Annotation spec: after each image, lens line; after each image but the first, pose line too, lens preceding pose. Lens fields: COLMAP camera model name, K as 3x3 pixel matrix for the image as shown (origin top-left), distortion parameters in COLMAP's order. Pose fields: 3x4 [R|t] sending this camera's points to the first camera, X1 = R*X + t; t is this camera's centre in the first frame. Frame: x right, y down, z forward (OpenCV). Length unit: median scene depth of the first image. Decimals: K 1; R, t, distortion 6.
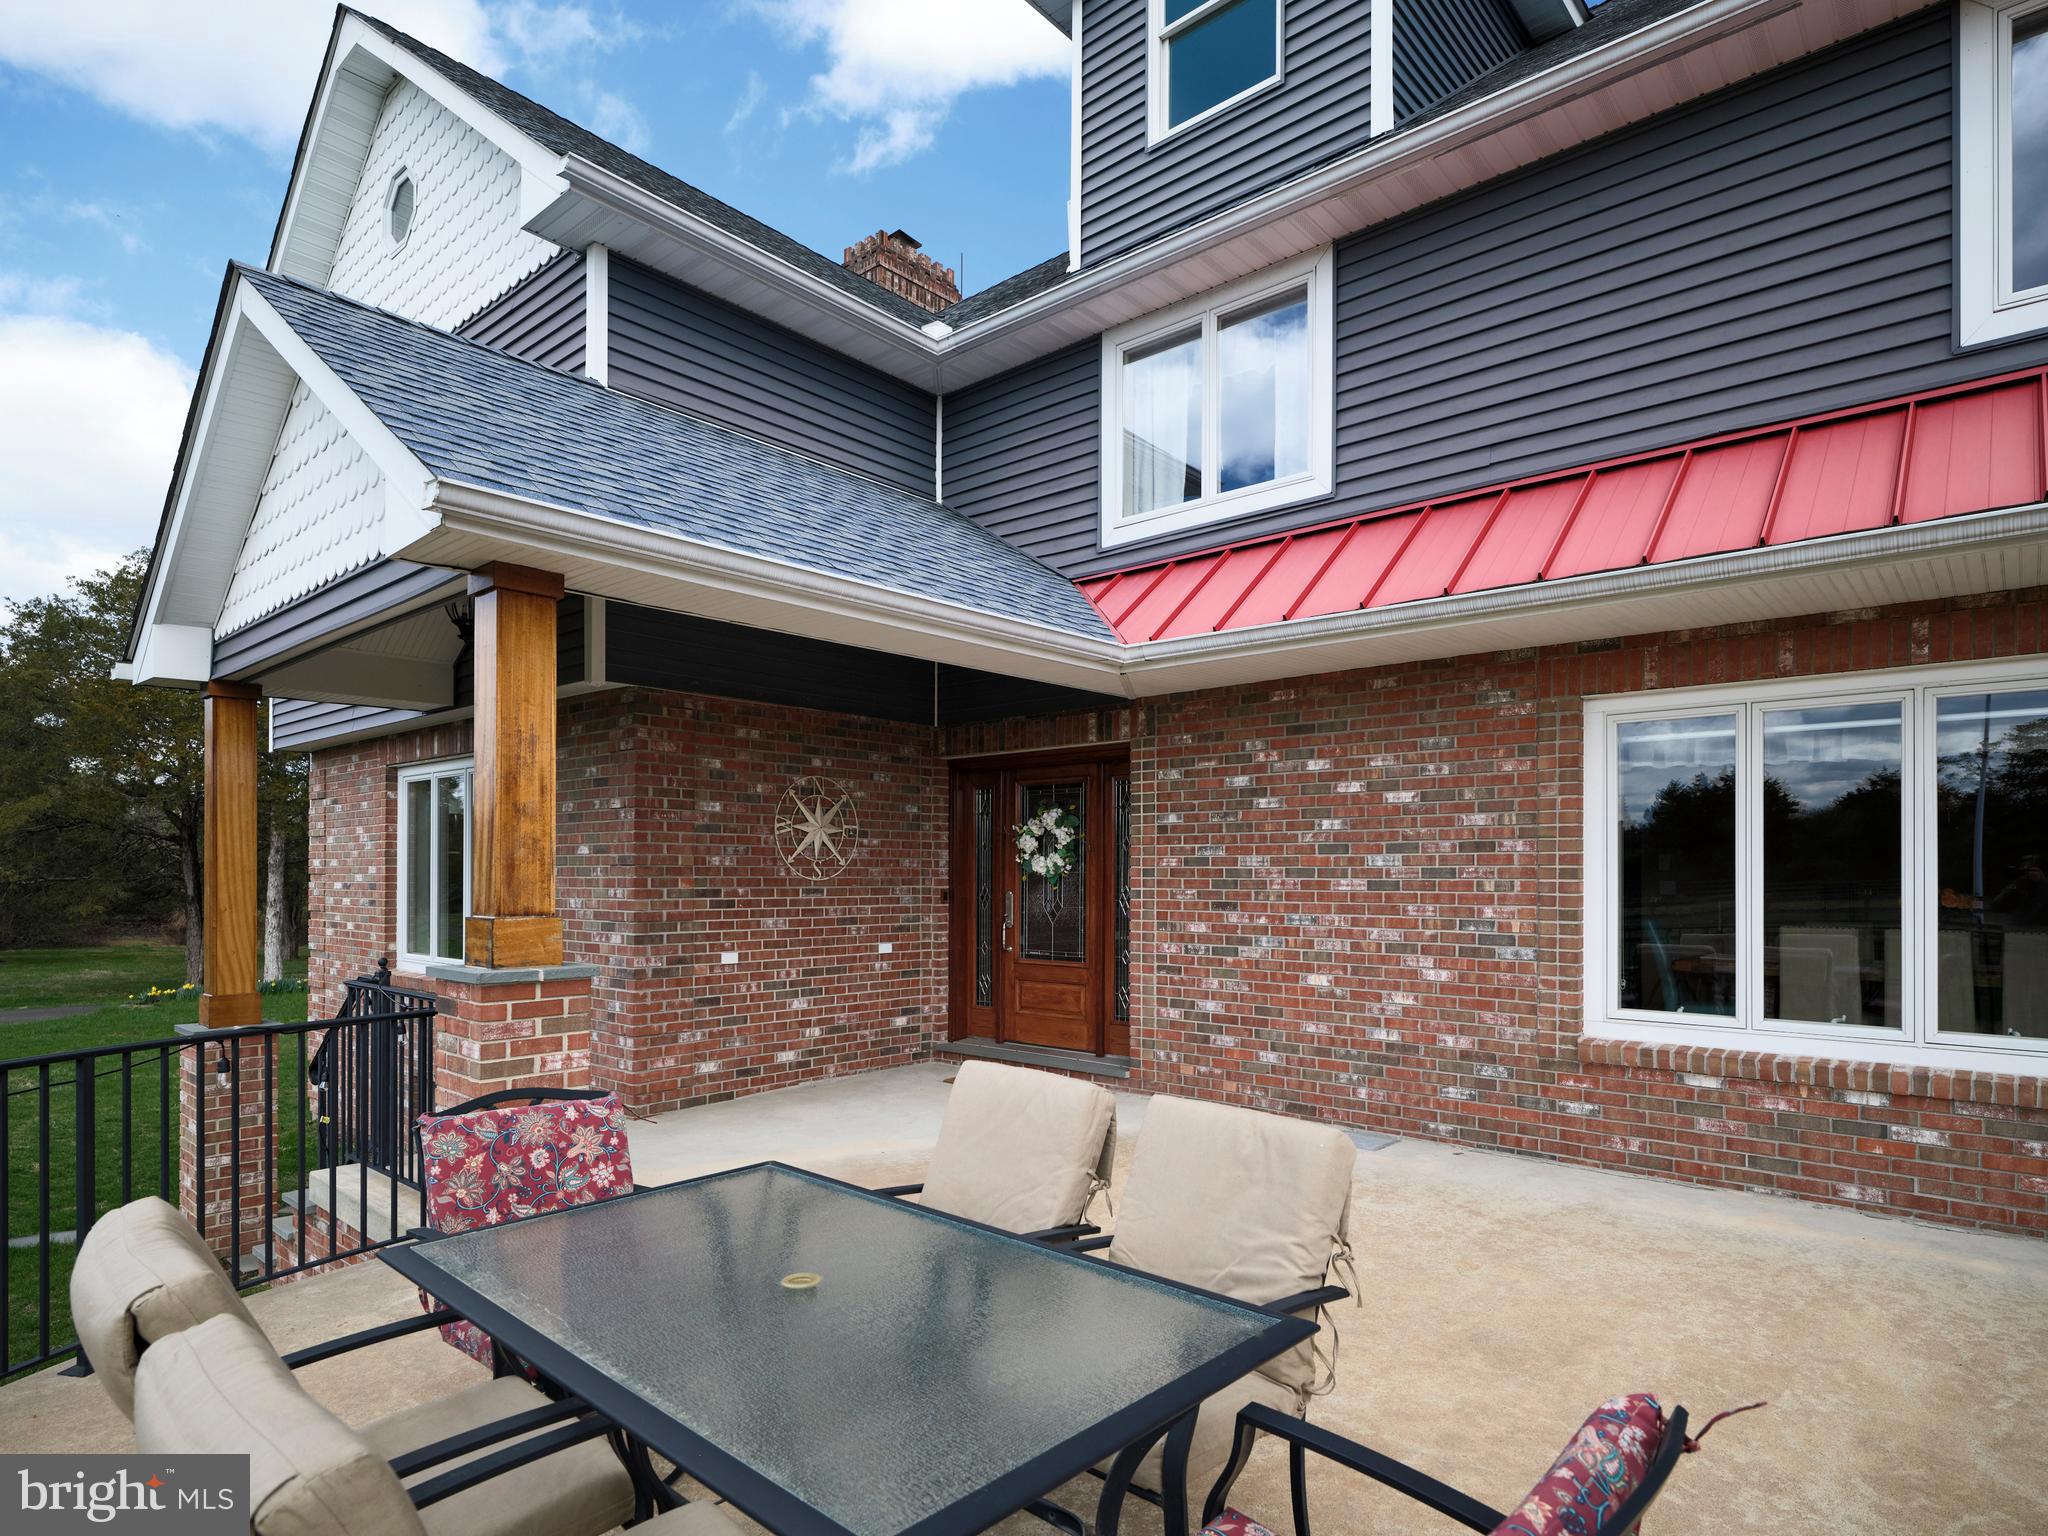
lens RADIAL K [[1137.3, 0, 1024.0], [0, 1137.3, 768.0], [0, 0, 1]] dist [-0.001744, -0.000163]
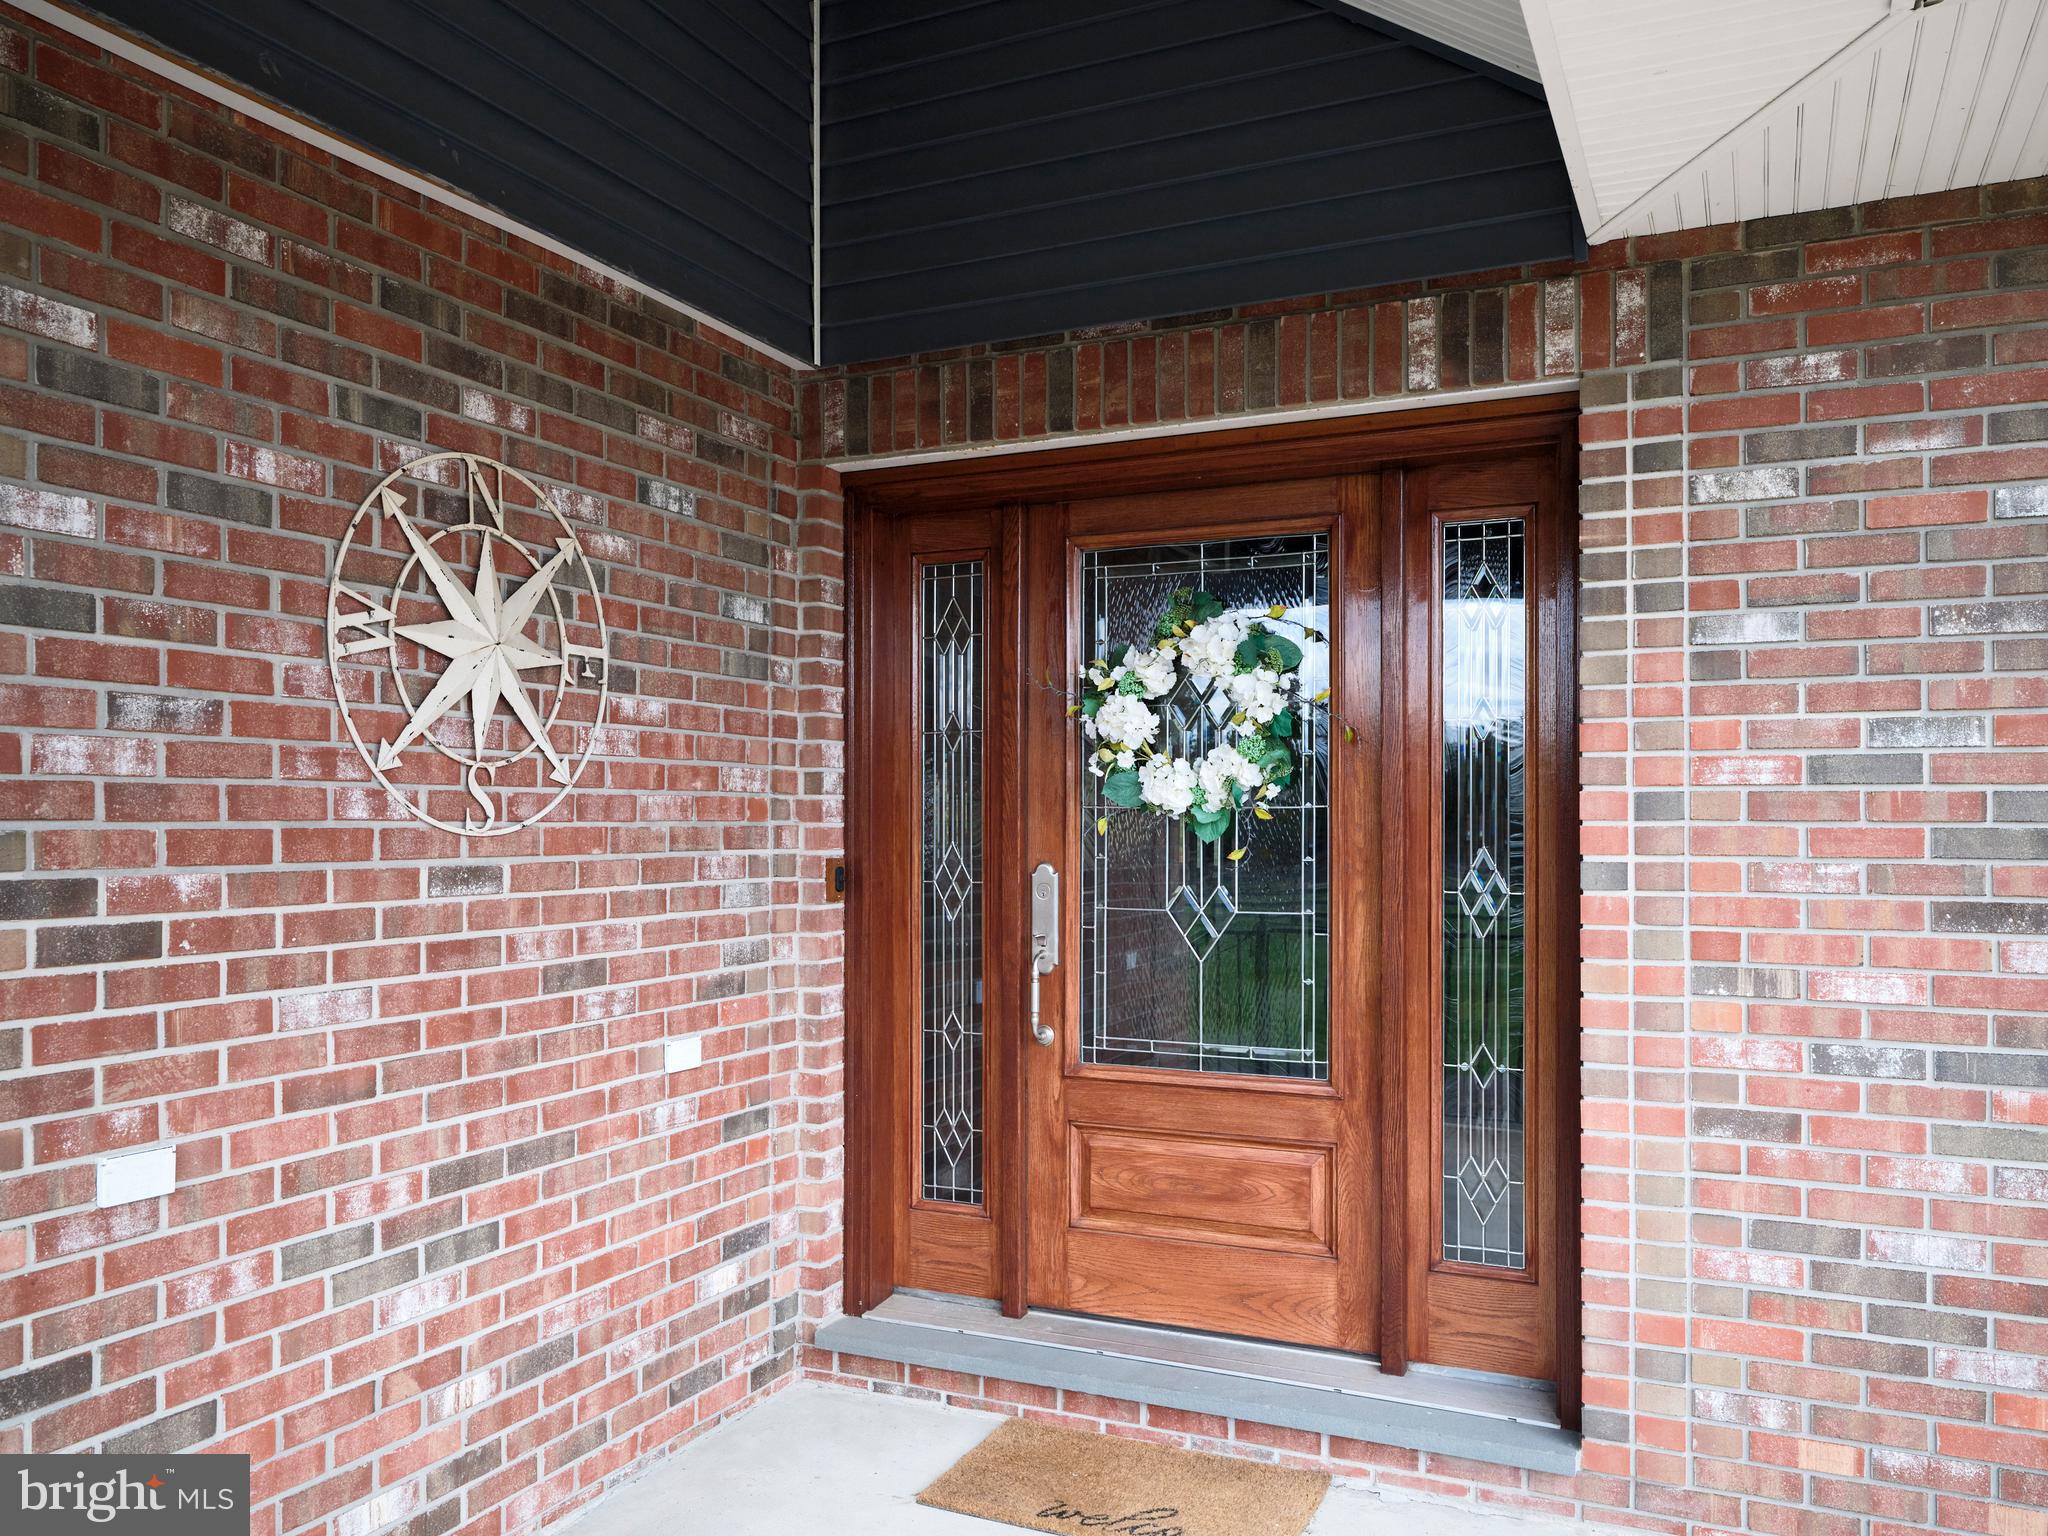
lens RADIAL K [[1599.2, 0, 1014.3], [0, 1599.2, 734.2], [0, 0, 1]] dist [-0.007240, 0.006193]
pose [[0.960777, 0.012378, 0.277045, -0.165978], [-0.023803, 0.998997, 0.037914, 0.056851], [-0.276298, -0.043021, 0.960109, 0.598413]]
